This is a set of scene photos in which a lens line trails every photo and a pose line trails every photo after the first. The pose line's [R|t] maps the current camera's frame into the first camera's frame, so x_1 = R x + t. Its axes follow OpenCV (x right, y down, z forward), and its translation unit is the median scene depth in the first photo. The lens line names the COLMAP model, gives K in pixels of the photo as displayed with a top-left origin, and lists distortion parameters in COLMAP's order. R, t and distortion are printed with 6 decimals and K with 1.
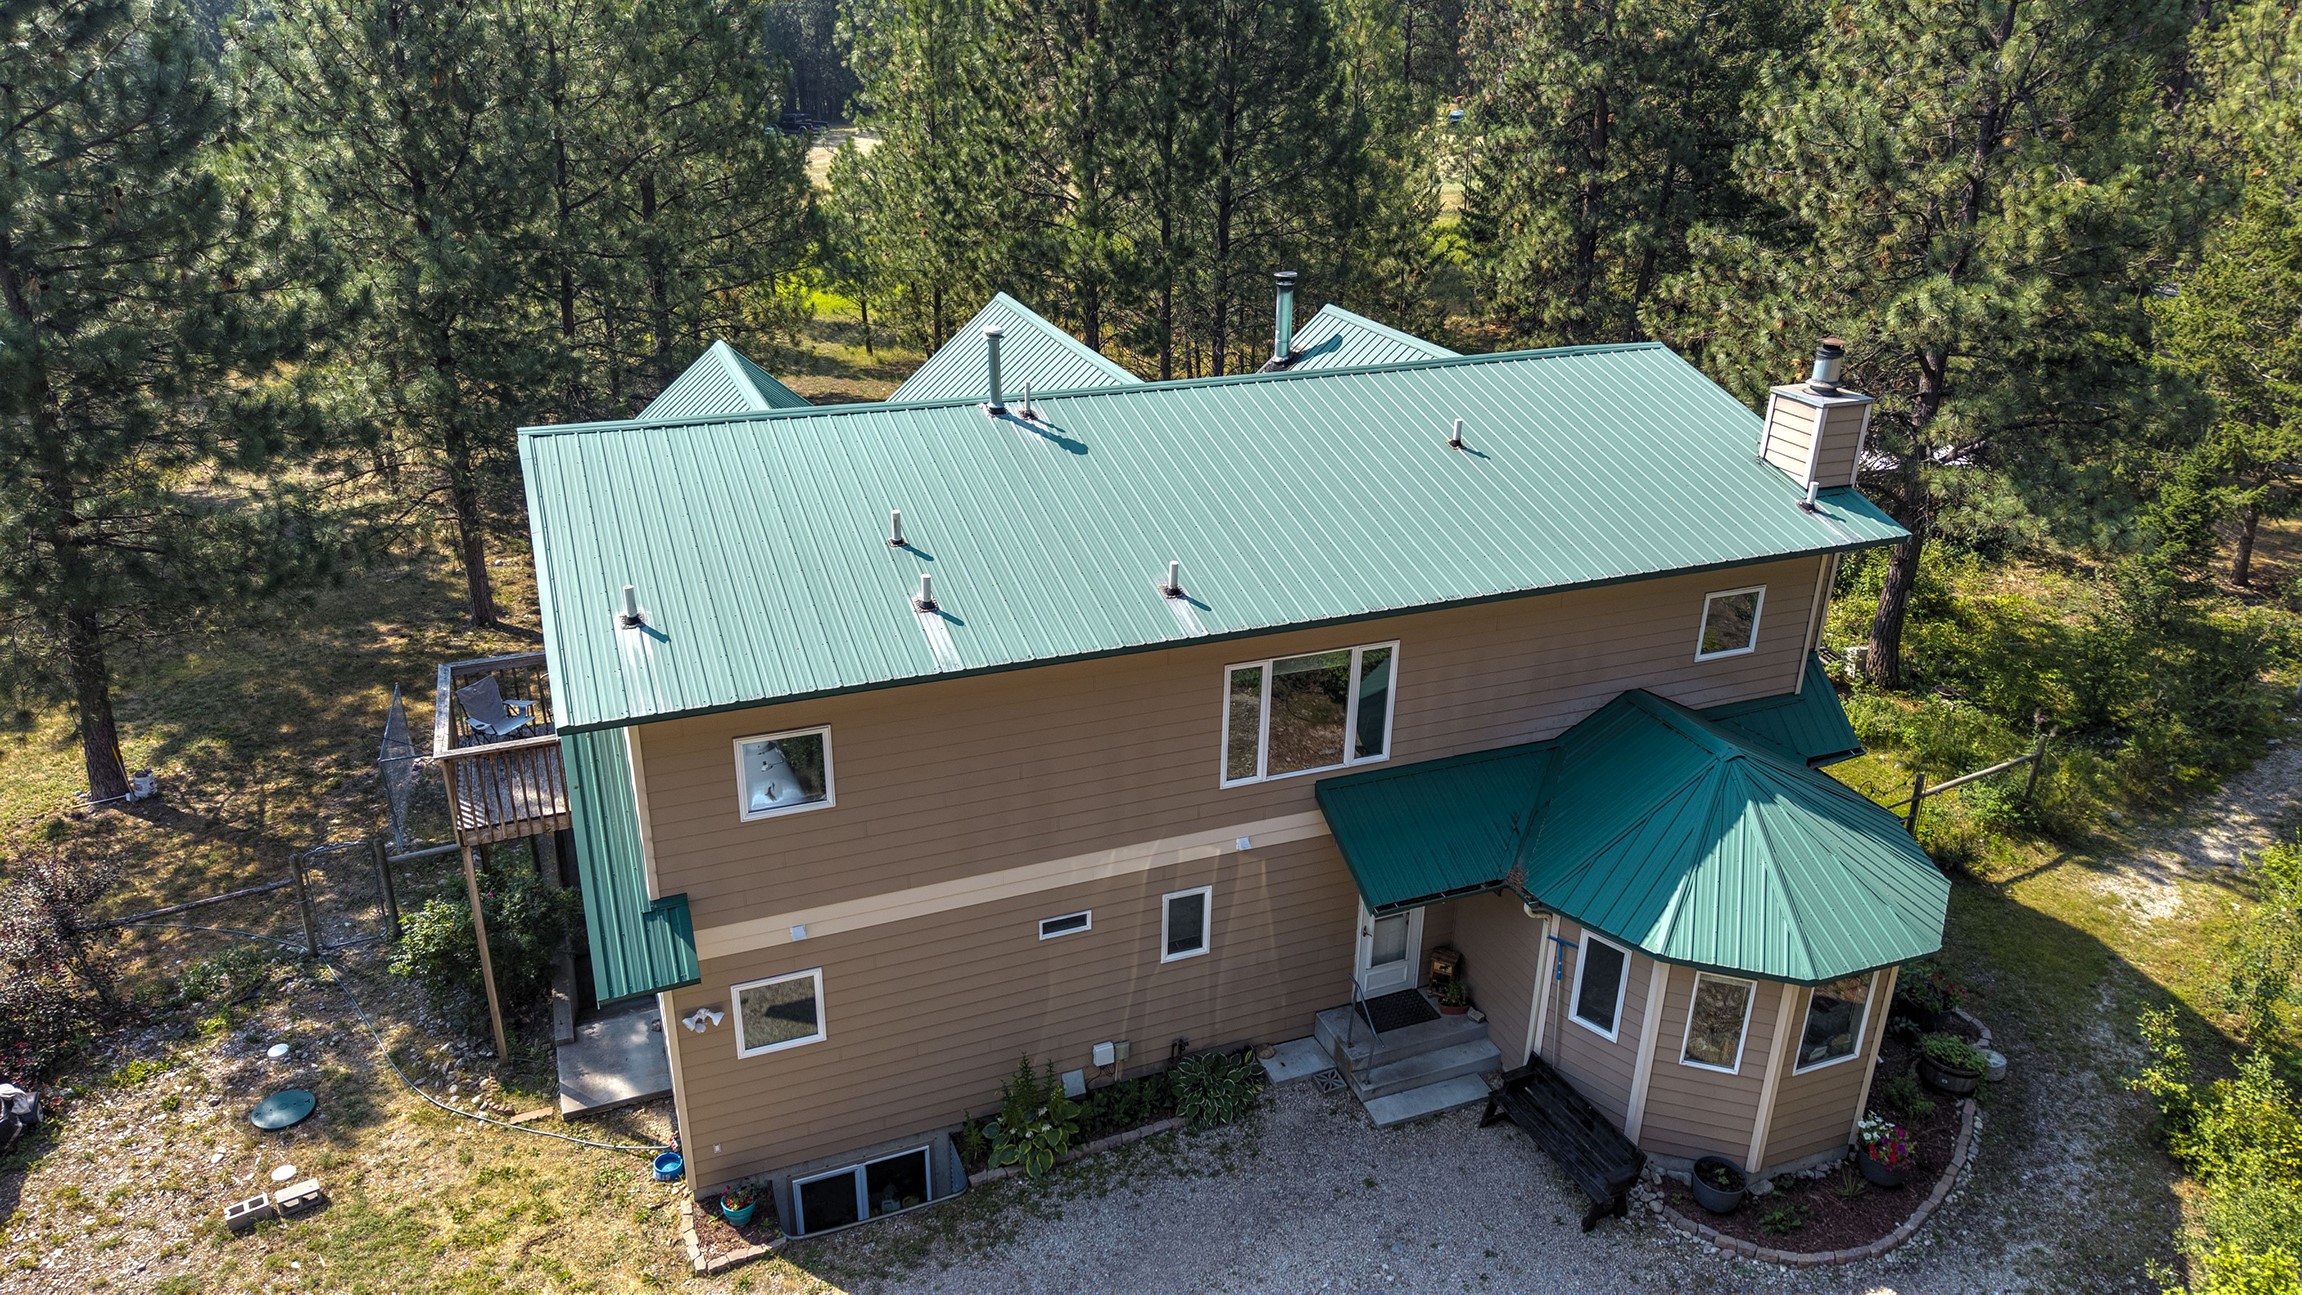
lens RADIAL K [[1515.2, 0, 1148.4], [0, 1515.2, 692.0], [0, 0, 1]] dist [0.008309, -0.000797]
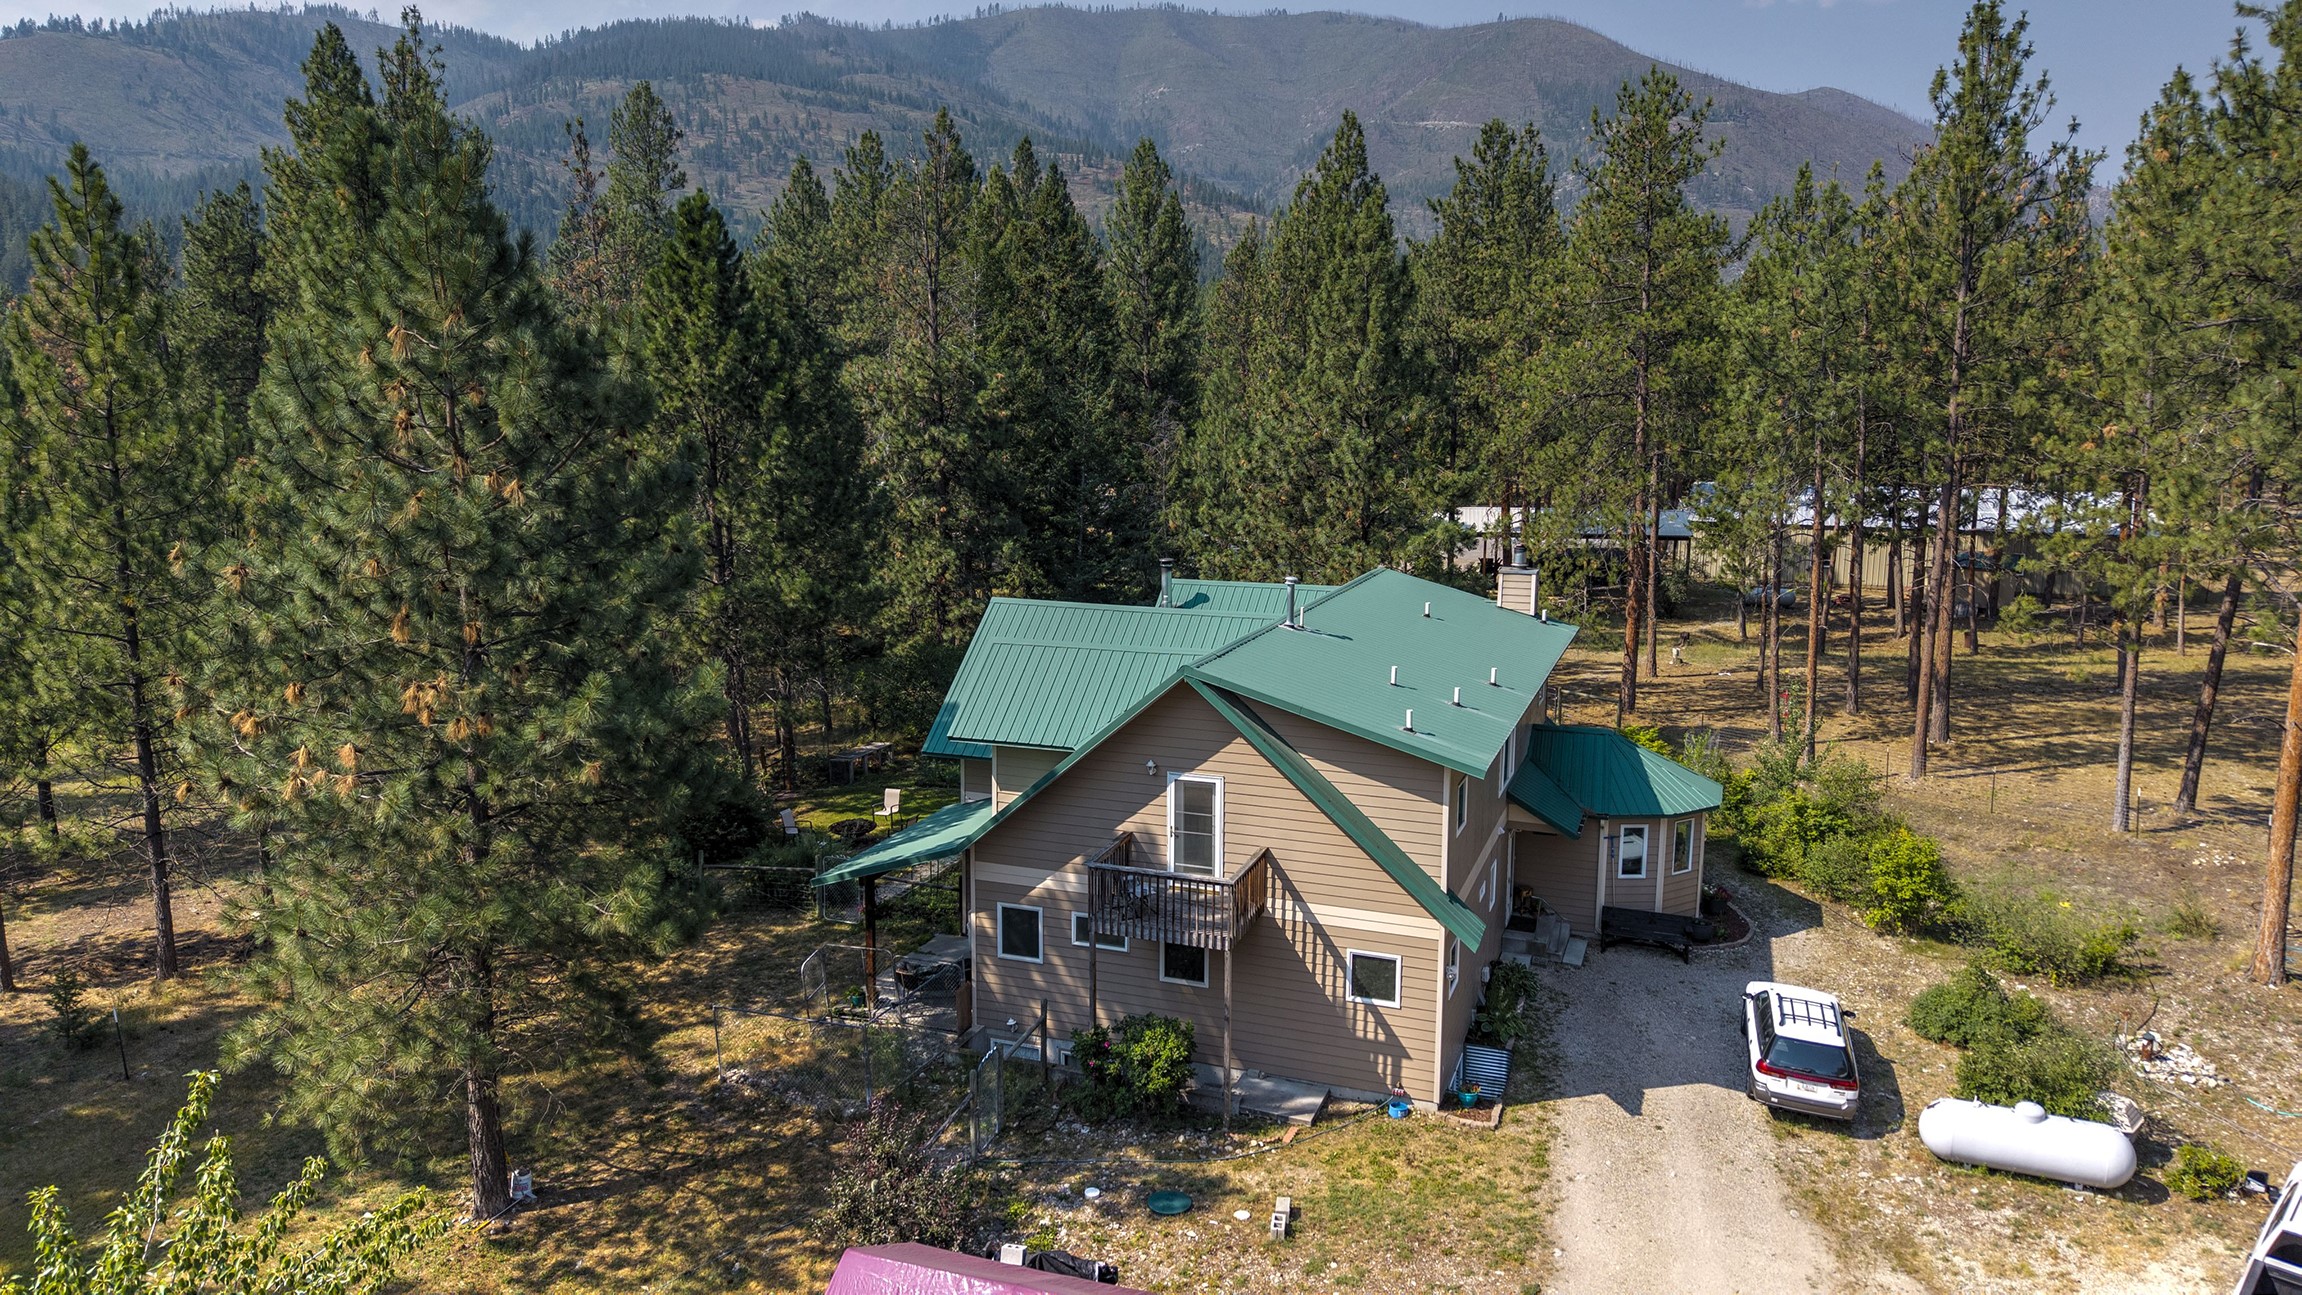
lens RADIAL K [[1515.2, 0, 1148.4], [0, 1515.2, 692.0], [0, 0, 1]] dist [0.008309, -0.000797]
pose [[0.679537, -0.161931, 0.715547, -1.431891], [0.323494, 0.941536, -0.094141, -0.016845], [-0.658469, 0.295447, 0.692192, -0.004030]]
